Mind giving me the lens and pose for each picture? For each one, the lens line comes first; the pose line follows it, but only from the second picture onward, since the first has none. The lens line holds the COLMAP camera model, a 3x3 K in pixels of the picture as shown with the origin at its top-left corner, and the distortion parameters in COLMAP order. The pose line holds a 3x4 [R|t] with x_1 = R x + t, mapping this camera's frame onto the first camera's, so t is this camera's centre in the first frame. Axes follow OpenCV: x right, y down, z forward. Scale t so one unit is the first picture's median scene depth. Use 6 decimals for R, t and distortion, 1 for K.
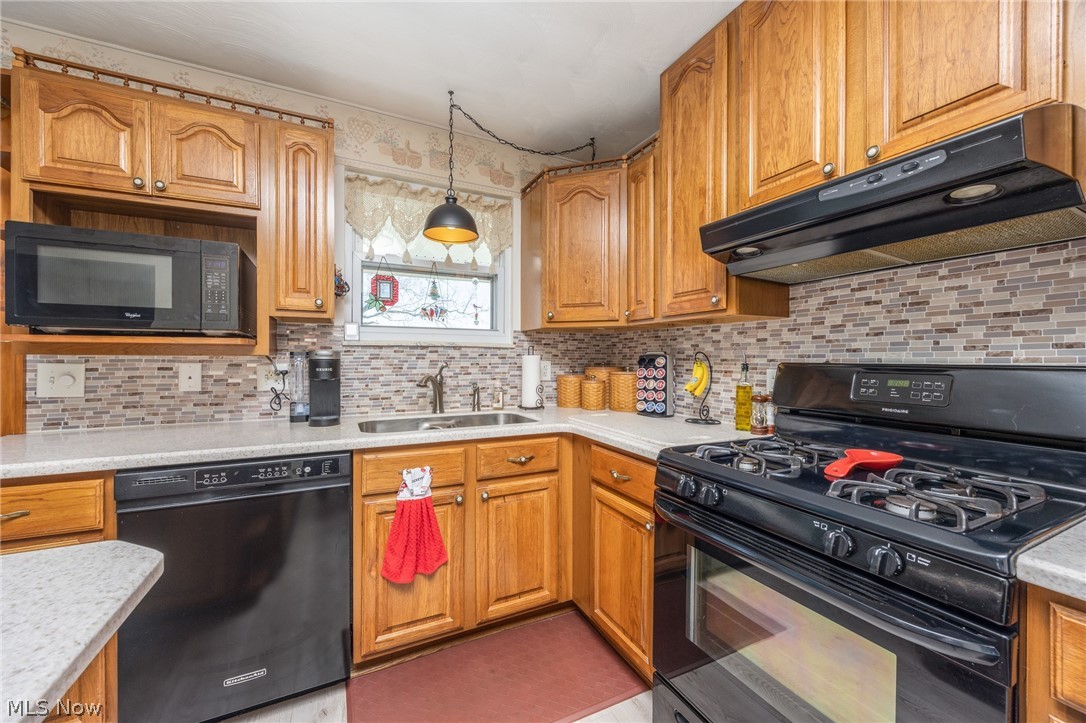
lens RADIAL K [[415.3, 0, 541.7], [0, 415.3, 359.5], [0, 0, 1]] dist [-0.000581, 0.000484]
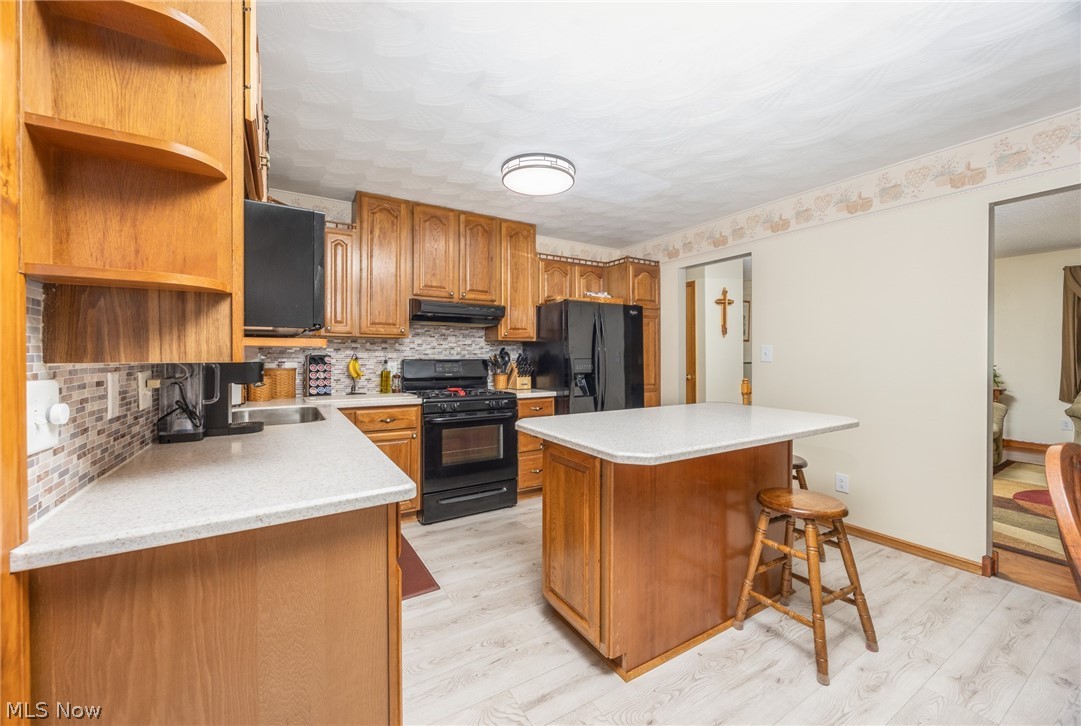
lens RADIAL K [[417.0, 0, 537.8], [0, 417.0, 356.6], [0, 0, 1]] dist [-0.000505, -0.000003]
pose [[-0.083581, -0.006075, 0.996482, -1.579629], [0.001082, 0.999980, 0.006187, -0.018361], [-0.996500, 0.001595, -0.083573, 0.433388]]
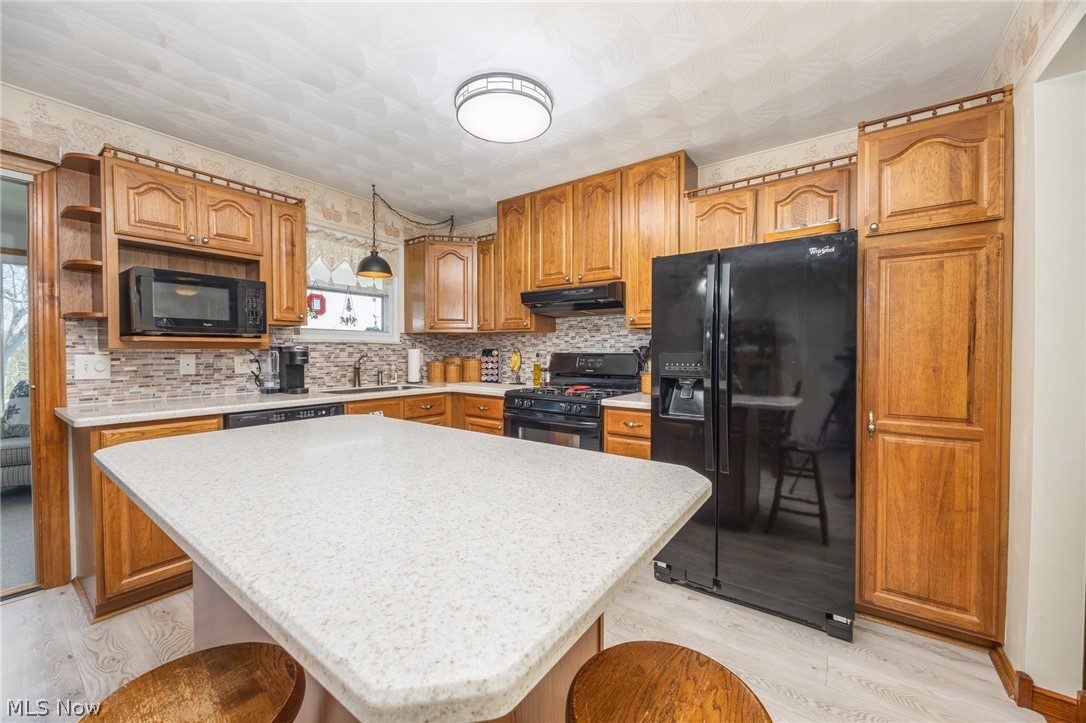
lens RADIAL K [[415.3, 0, 542.4], [0, 415.3, 359.1], [0, 0, 1]] dist [-0.000581, 0.000484]
pose [[0.883376, -0.009446, 0.468569, -0.460145], [0.001949, 0.999862, 0.016482, 0.004082], [-0.468660, -0.013647, 0.883273, -0.842949]]
